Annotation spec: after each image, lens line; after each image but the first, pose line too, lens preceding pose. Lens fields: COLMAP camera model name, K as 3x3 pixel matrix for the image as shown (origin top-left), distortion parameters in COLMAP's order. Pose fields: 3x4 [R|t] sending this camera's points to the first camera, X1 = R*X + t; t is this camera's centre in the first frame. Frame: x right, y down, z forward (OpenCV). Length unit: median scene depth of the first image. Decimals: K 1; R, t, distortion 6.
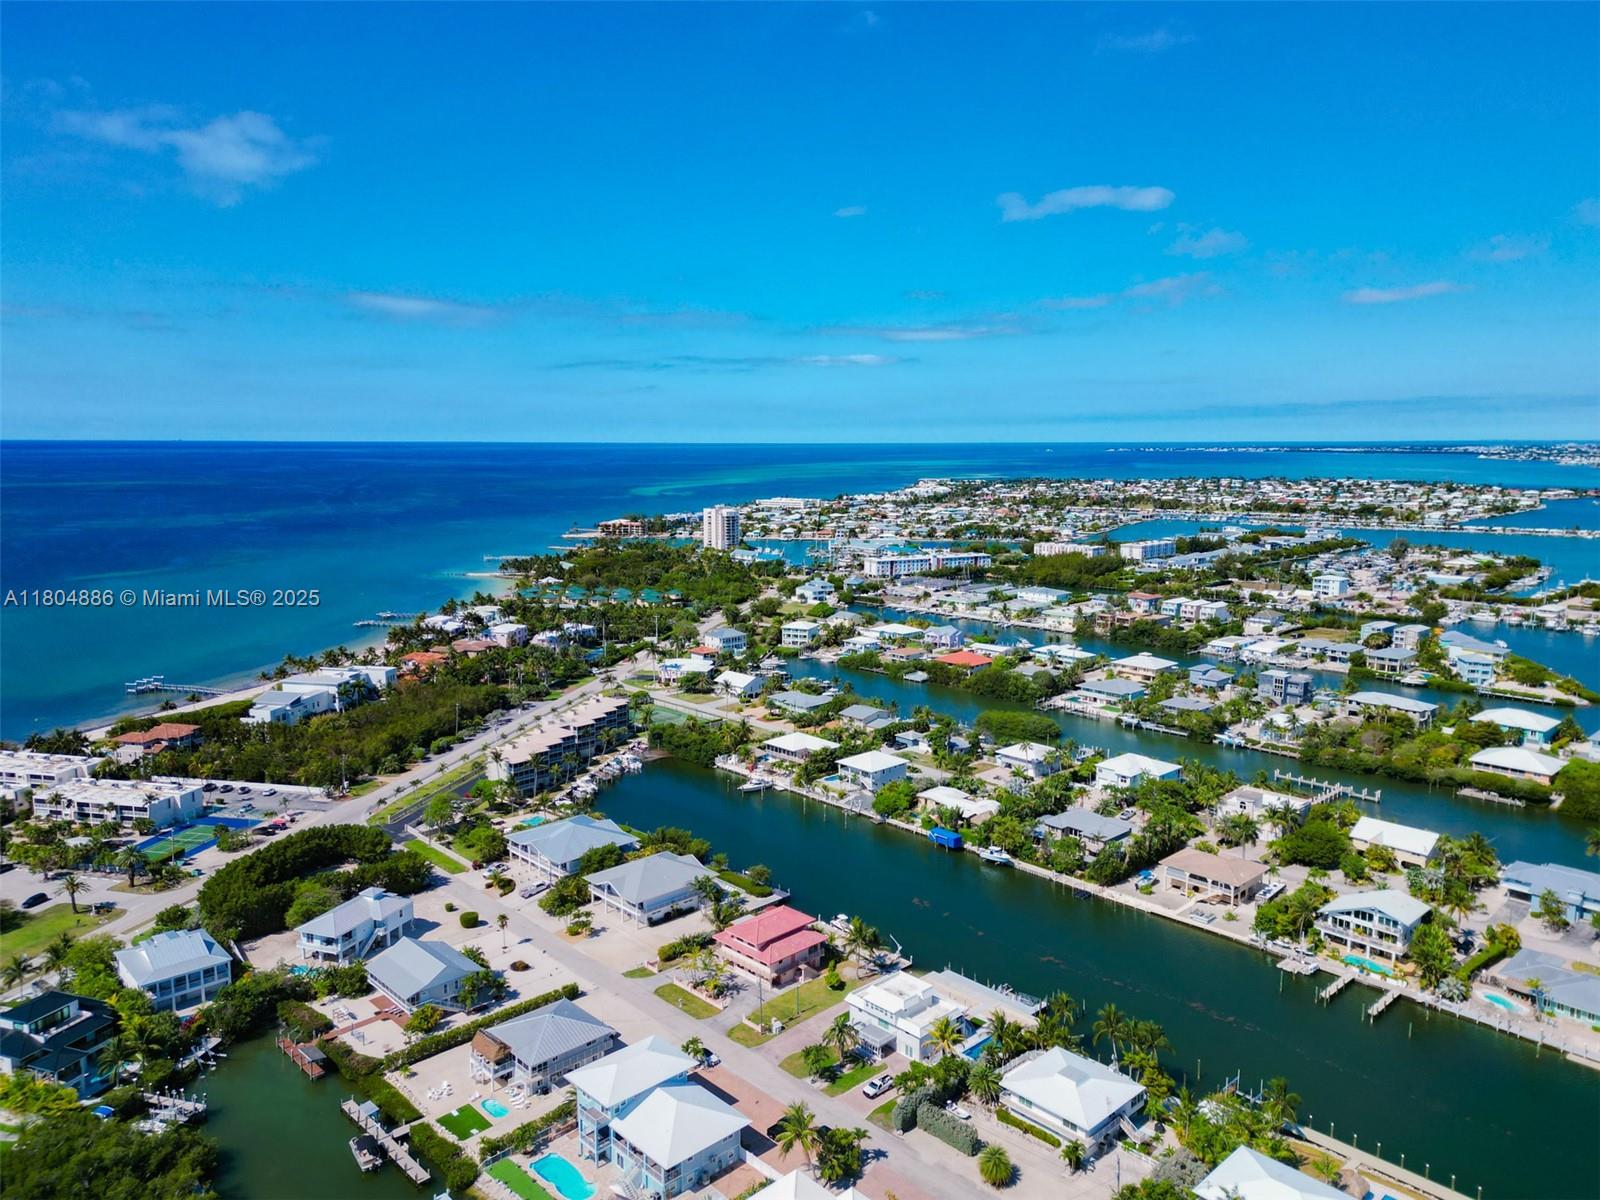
lens RADIAL K [[1138.0, 0, 800.0], [0, 1138.0, 600.0], [0, 0, 1]] dist [0.093434, -0.063171]
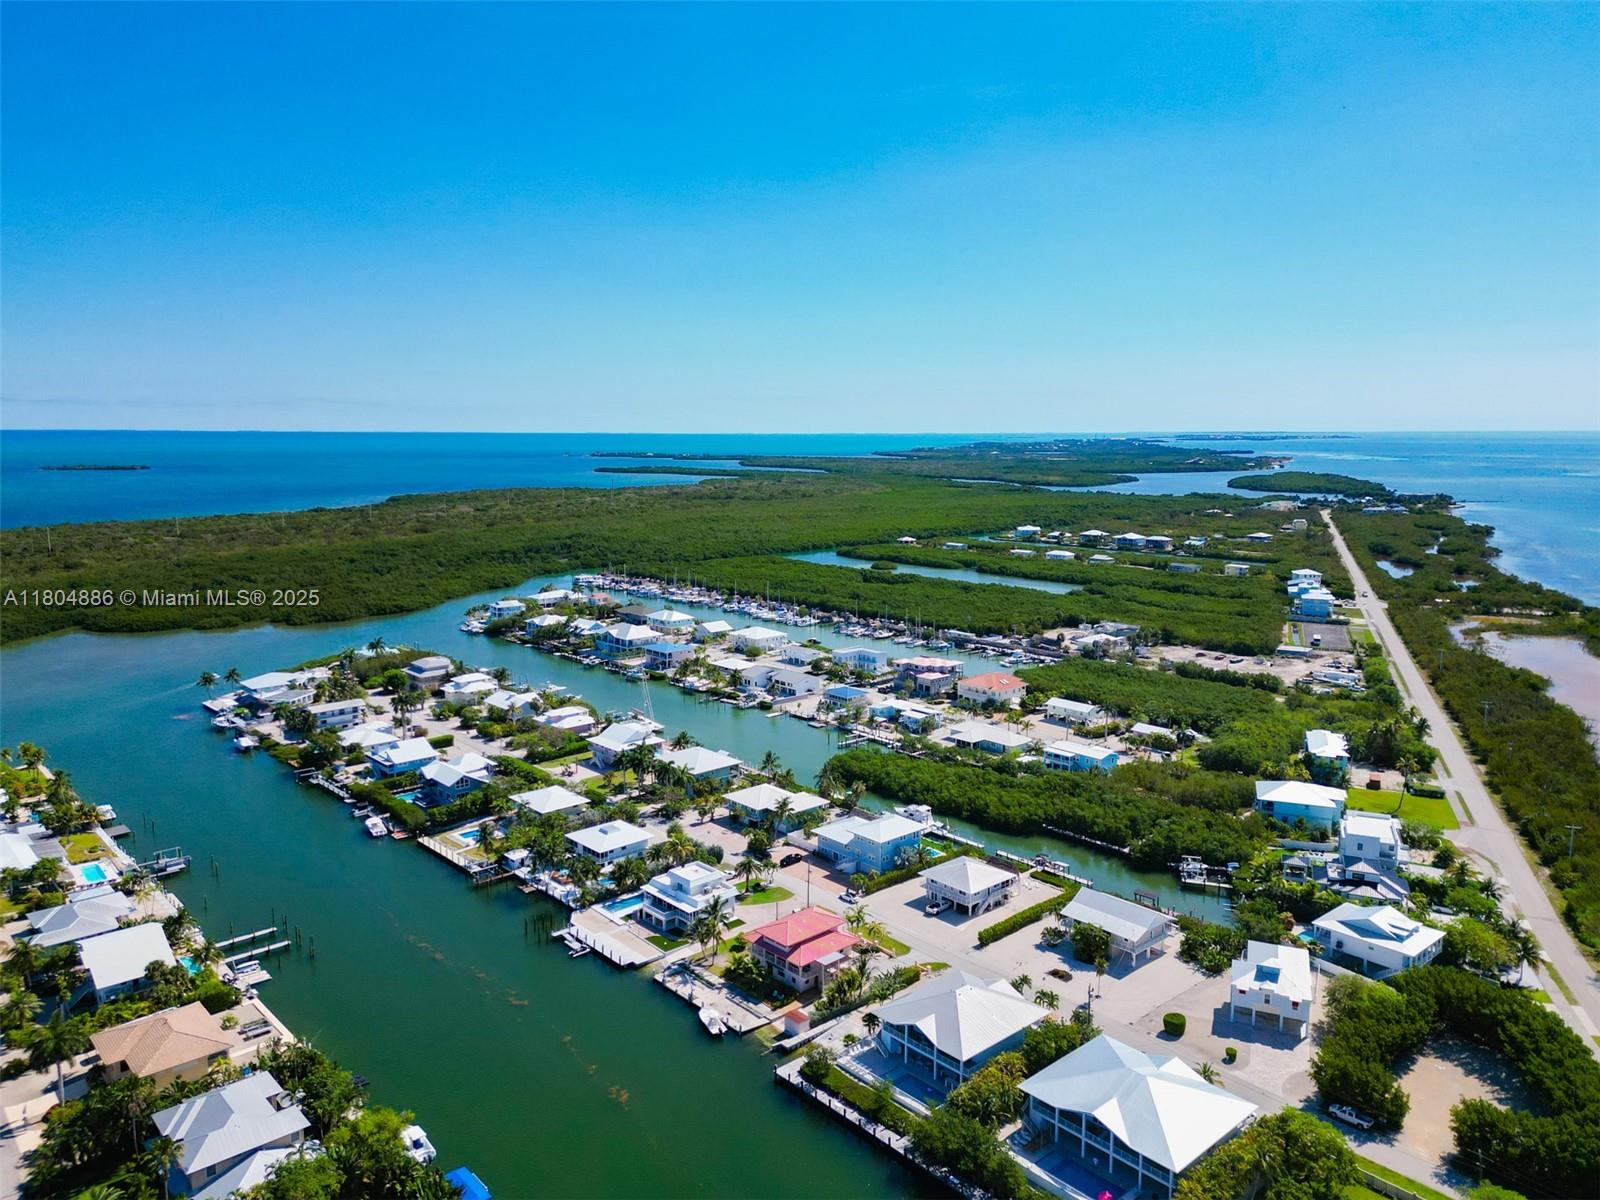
lens RADIAL K [[1138.0, 0, 800.0], [0, 1138.0, 600.0], [0, 0, 1]] dist [0.093434, -0.063171]
pose [[-0.999701, -0.003544, 0.024182, -0.031350], [0.003657, 0.956602, 0.291373, -0.179918], [-0.024166, 0.291375, -0.956304, 1.253255]]
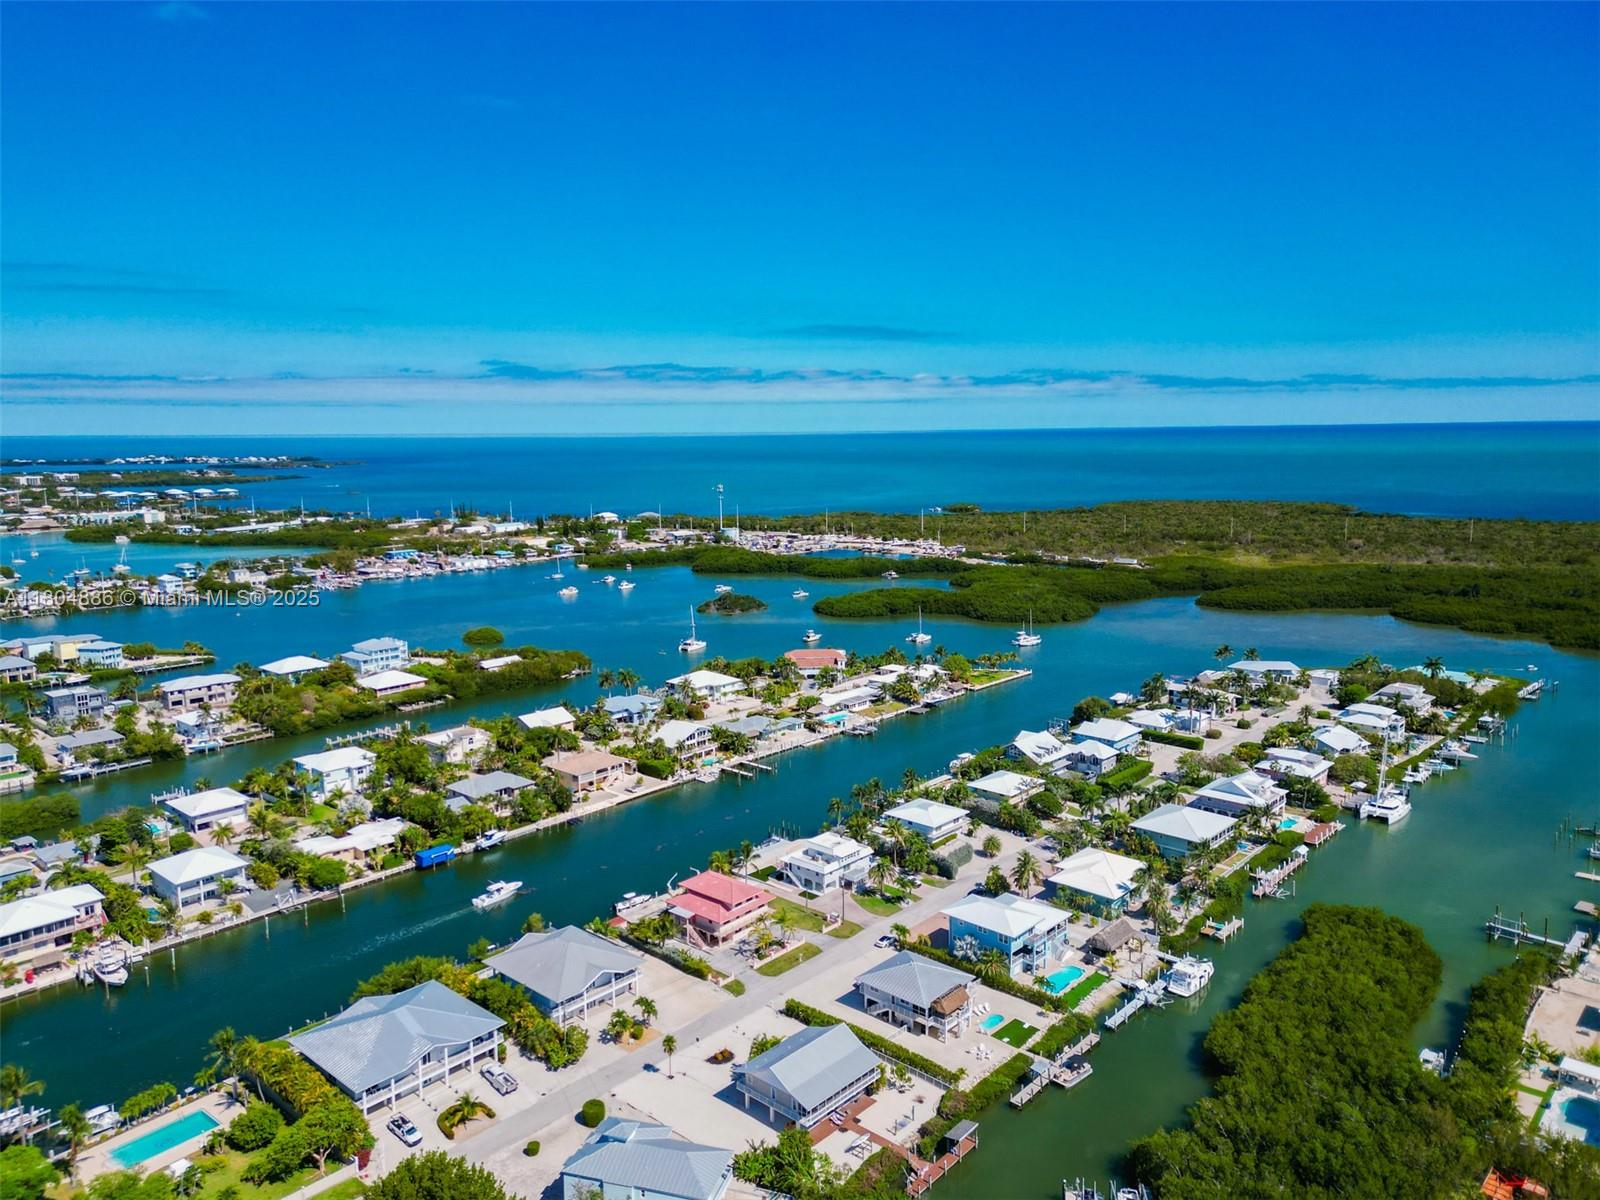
lens RADIAL K [[1153.0, 0, 792.4], [0, 1153.0, 596.6], [0, 0, 1]] dist [0.100130, -0.066020]
pose [[-0.075343, -0.145749, 0.986449, -0.705036], [0.150707, 0.976232, 0.155750, -0.090136], [-0.985703, 0.160399, -0.051587, 0.640857]]
